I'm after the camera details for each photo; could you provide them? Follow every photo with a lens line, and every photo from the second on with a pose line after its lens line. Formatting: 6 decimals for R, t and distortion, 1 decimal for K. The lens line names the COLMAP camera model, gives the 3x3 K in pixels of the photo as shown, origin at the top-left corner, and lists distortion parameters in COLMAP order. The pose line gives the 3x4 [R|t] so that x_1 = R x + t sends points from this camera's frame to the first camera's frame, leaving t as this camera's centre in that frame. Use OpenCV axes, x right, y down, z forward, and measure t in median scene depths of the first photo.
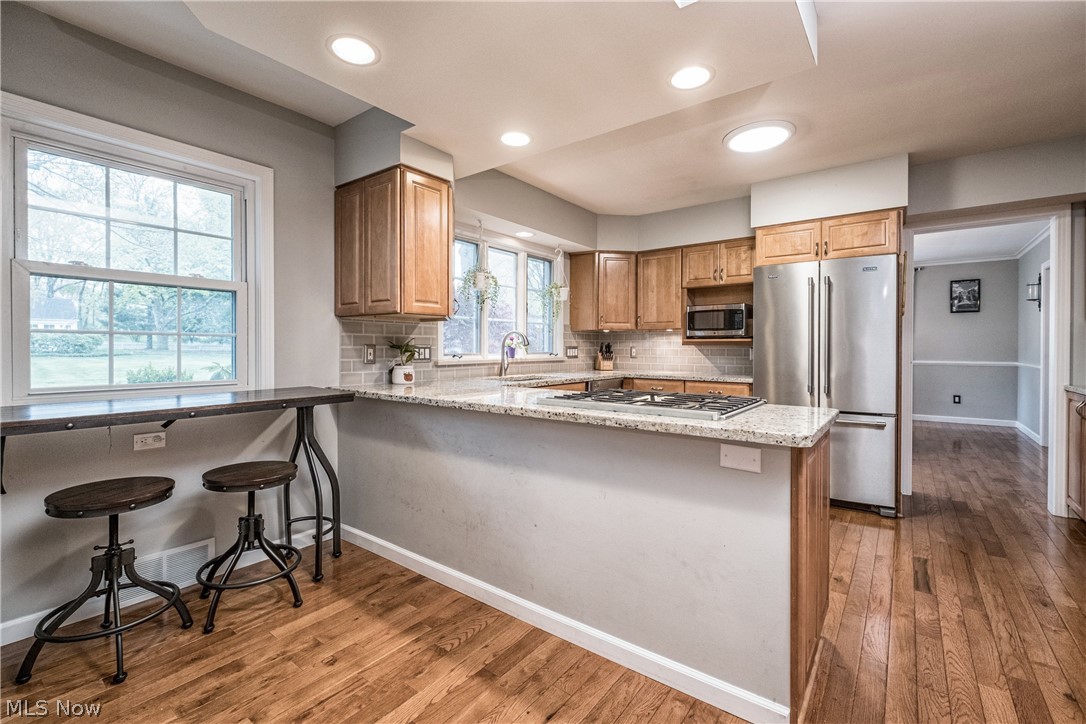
lens RADIAL K [[486.2, 0, 542.3], [0, 486.2, 355.1], [0, 0, 1]] dist [-0.004375, -0.001698]
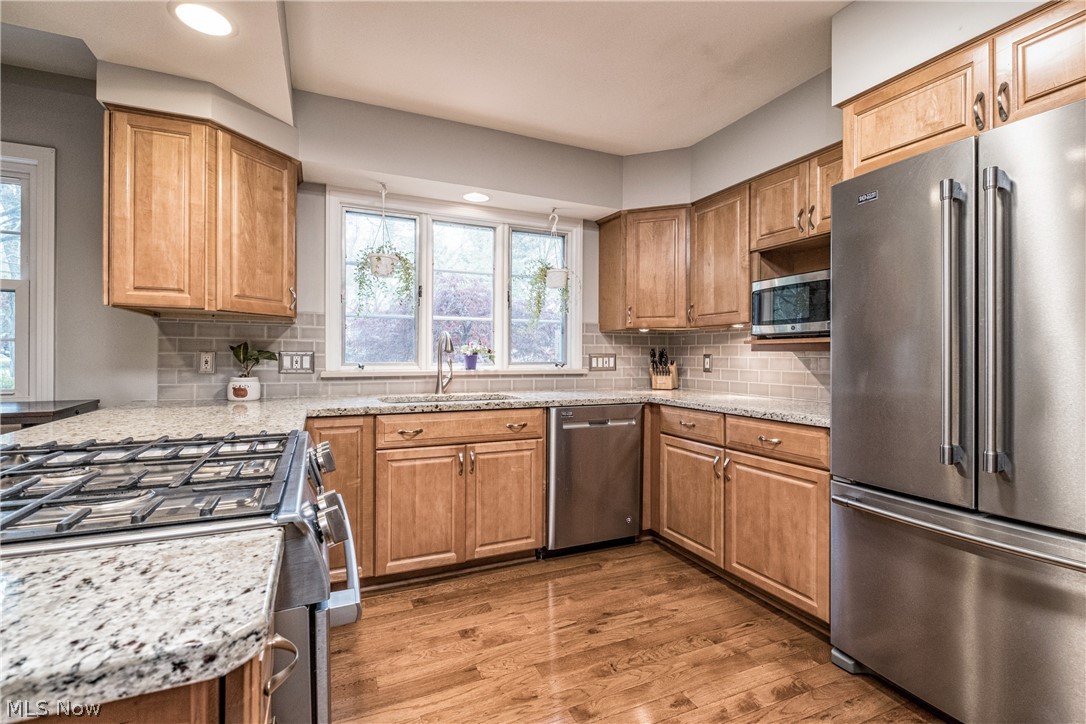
lens RADIAL K [[486.2, 0, 540.0], [0, 486.2, 359.4], [0, 0, 1]] dist [-0.004375, -0.001698]
pose [[0.872365, 0.003872, -0.488840, 0.358622], [-0.009210, 0.999921, -0.008515, -0.003229], [0.488768, 0.011931, 0.872332, 0.382238]]
